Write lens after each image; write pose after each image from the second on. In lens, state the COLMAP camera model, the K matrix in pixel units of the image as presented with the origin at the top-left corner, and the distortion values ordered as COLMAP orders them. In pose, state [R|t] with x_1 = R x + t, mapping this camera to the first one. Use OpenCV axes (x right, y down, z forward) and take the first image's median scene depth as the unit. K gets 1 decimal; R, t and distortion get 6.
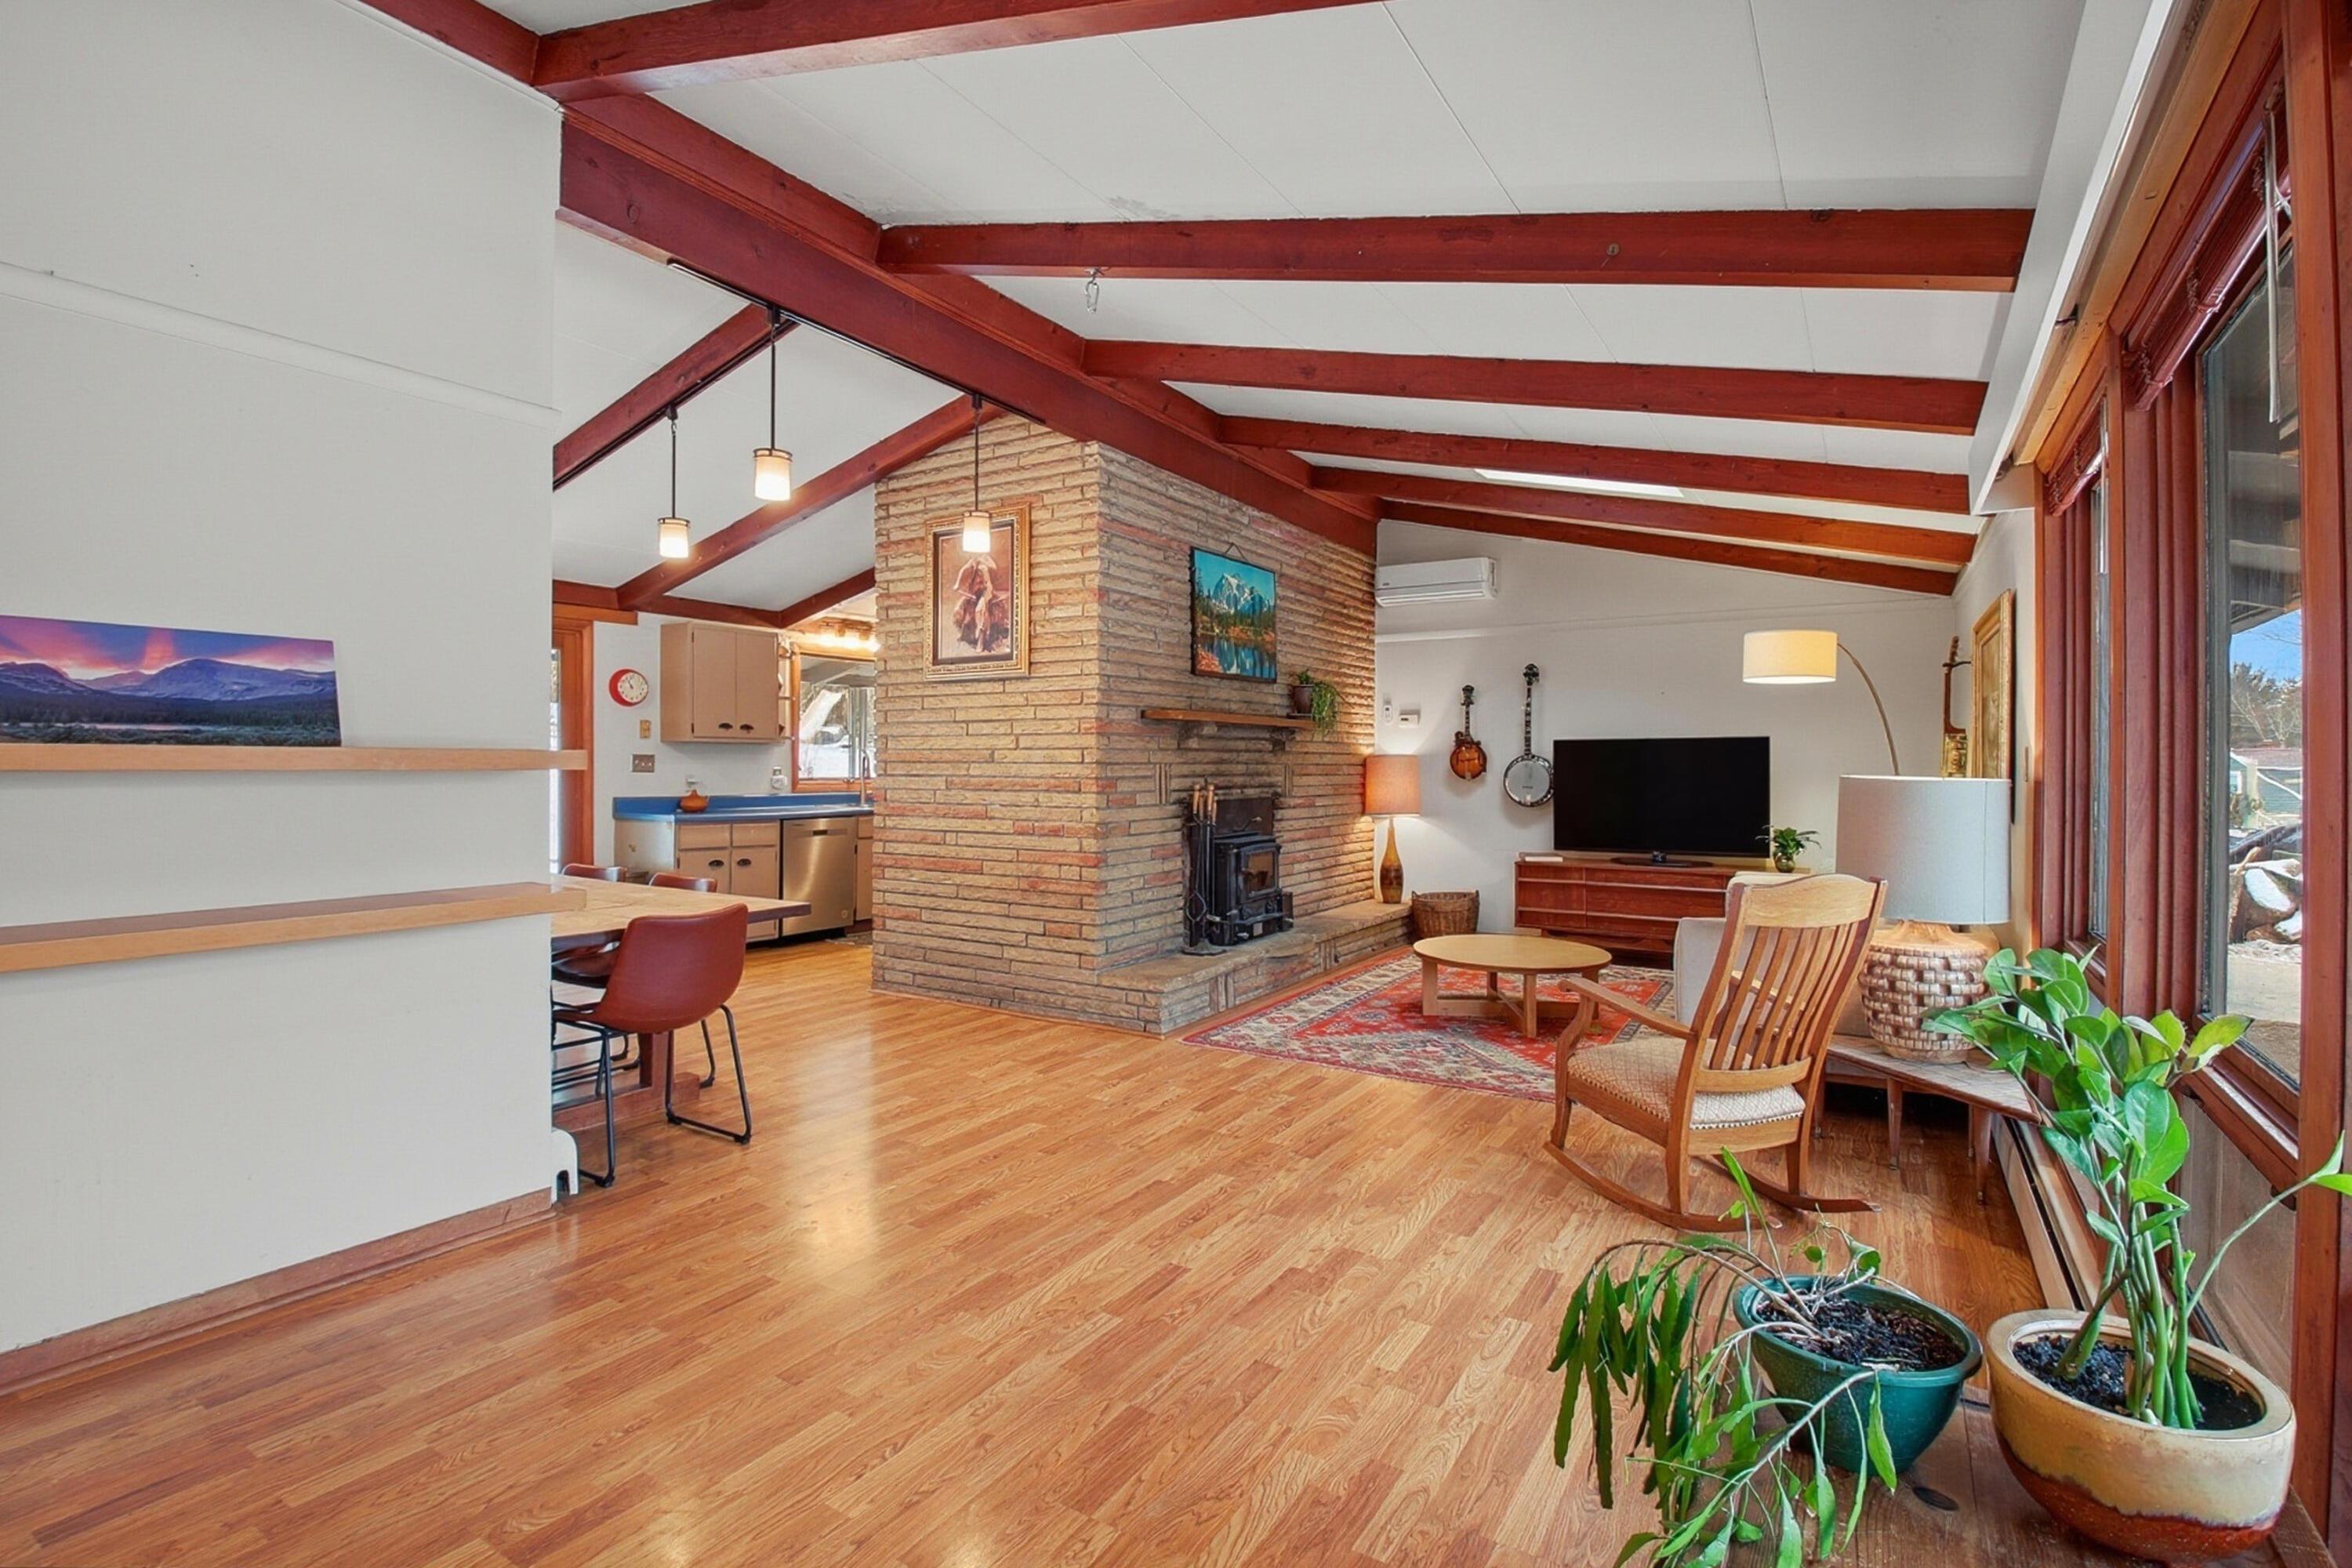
lens RADIAL K [[1115.5, 0, 1172.6], [0, 1115.5, 773.9], [0, 0, 1]] dist [0.002581, -0.000679]
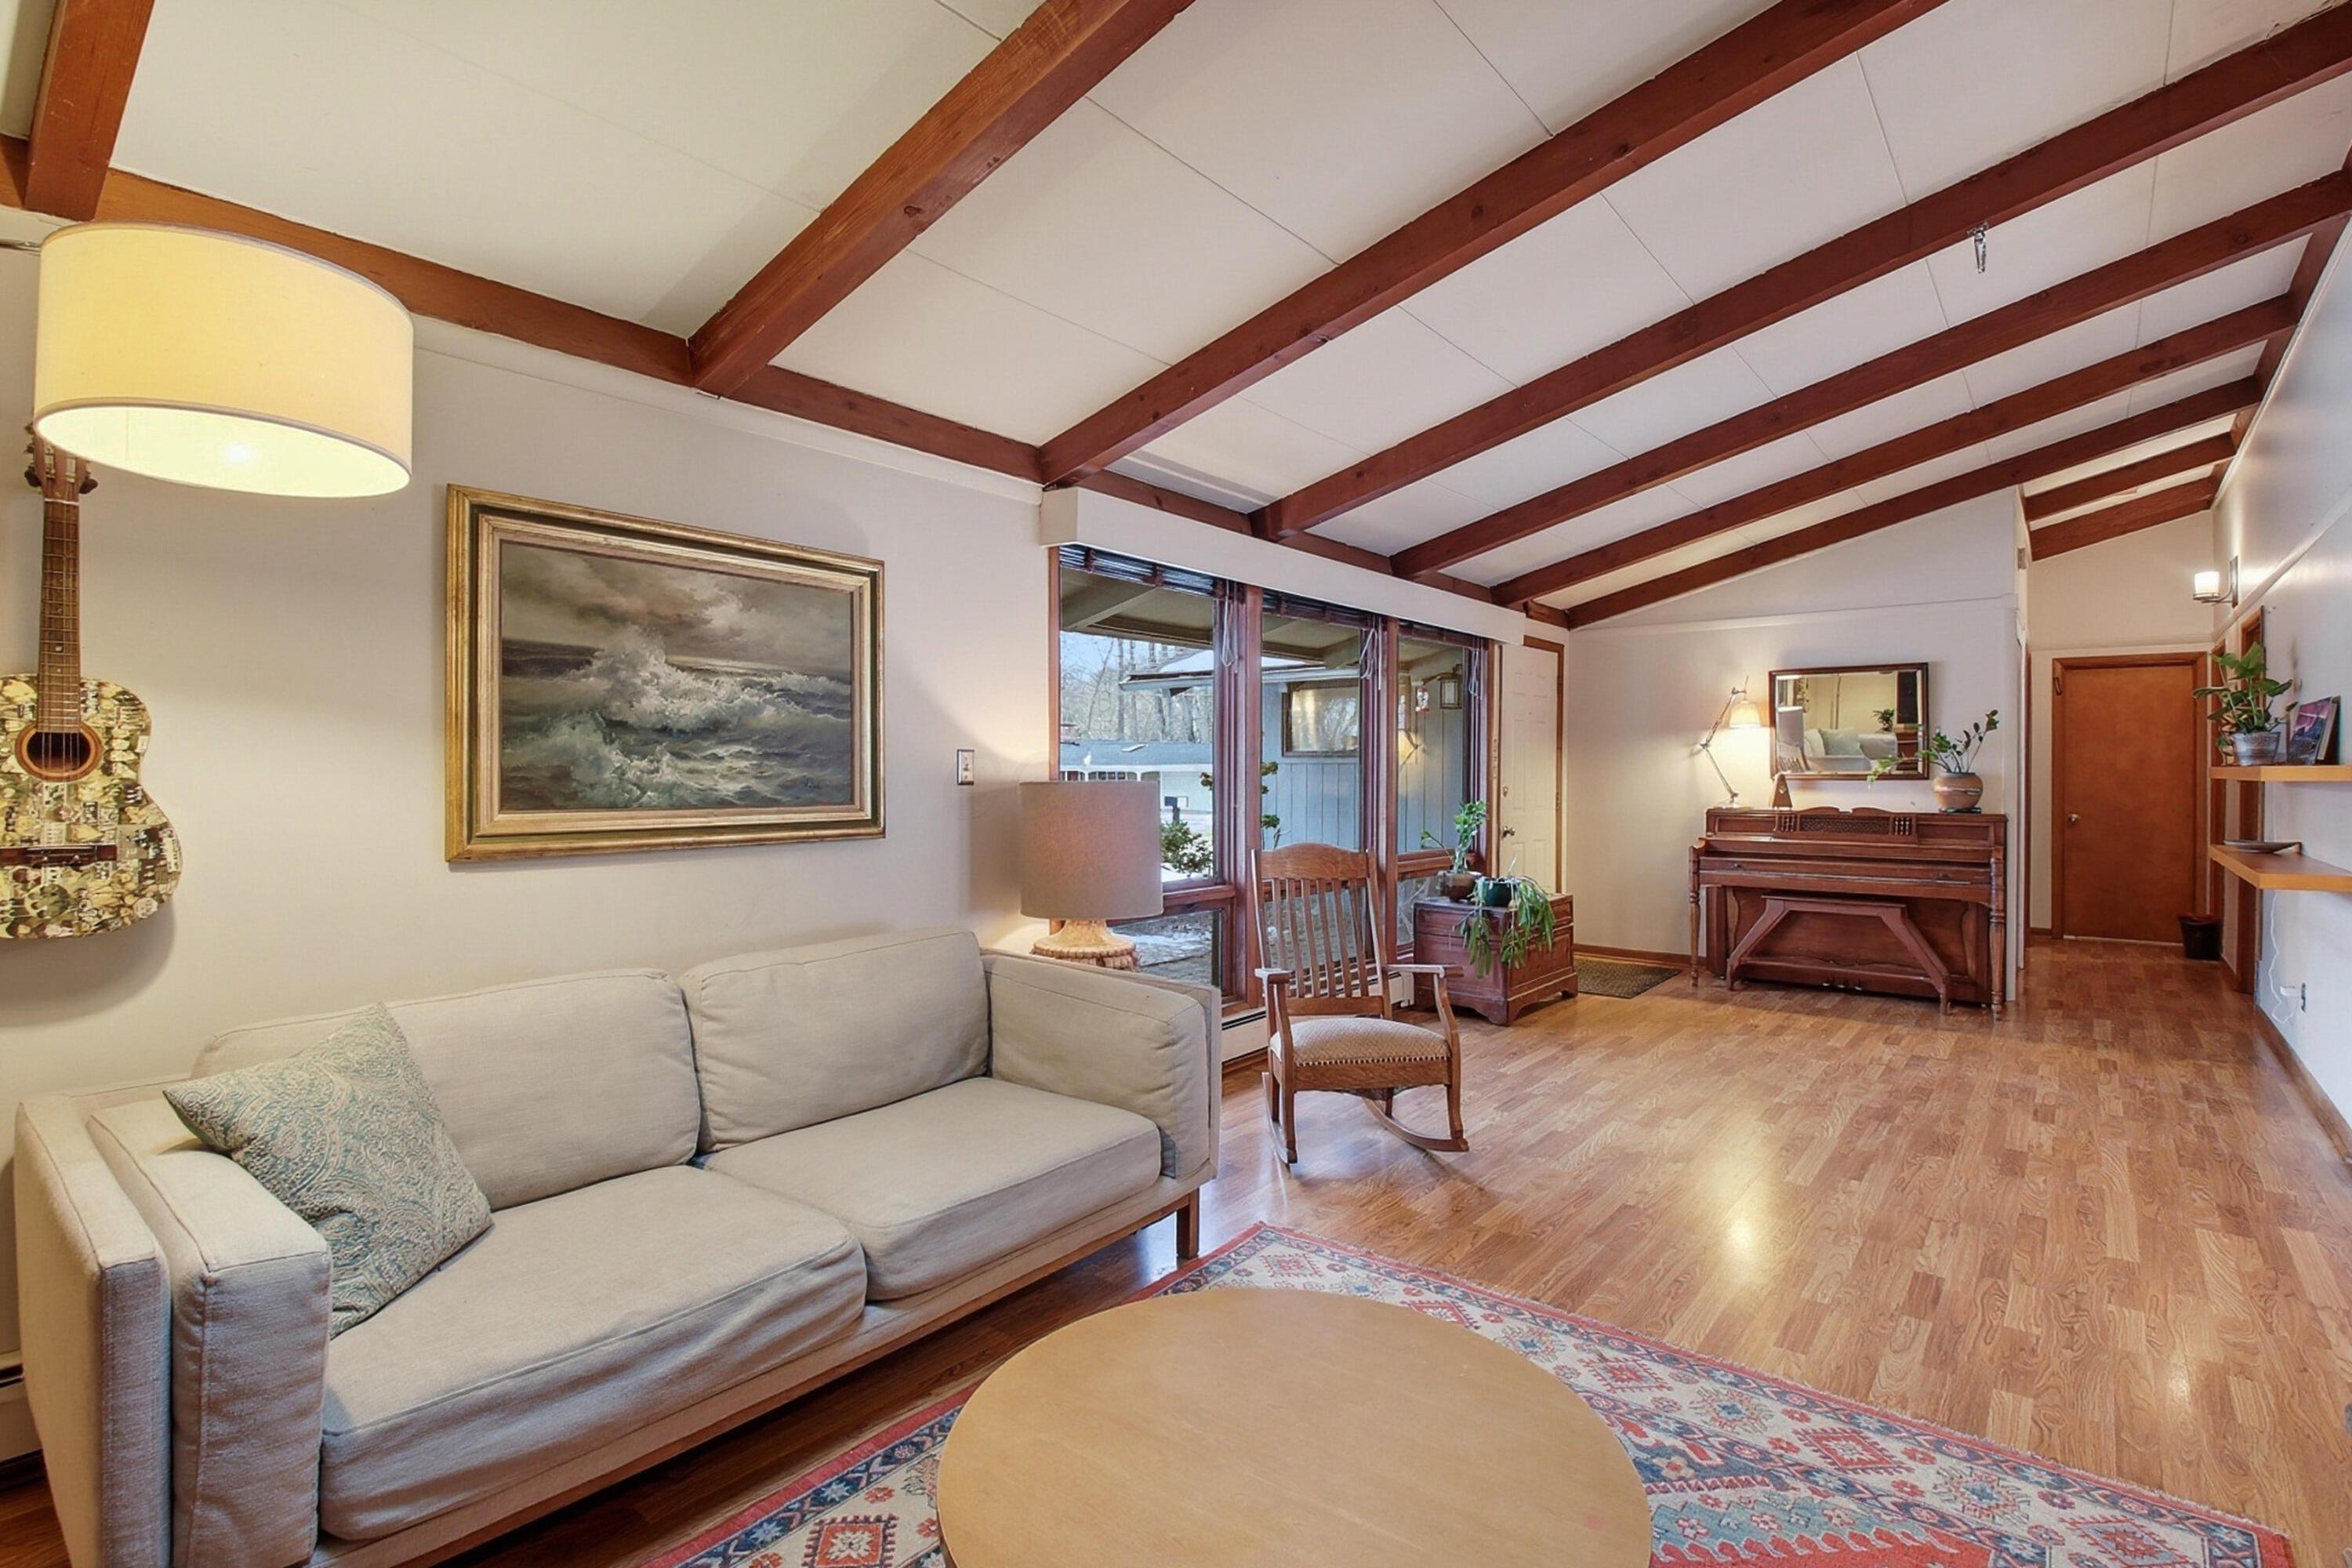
lens RADIAL K [[1115.5, 0, 1178.2], [0, 1115.5, 779.9], [0, 0, 1]] dist [0.002581, -0.000679]
pose [[-0.990719, -0.002068, 0.135907, 0.271662], [-0.000927, 0.999964, 0.008454, -0.012782], [-0.135919, 0.008250, -0.990686, 1.200520]]
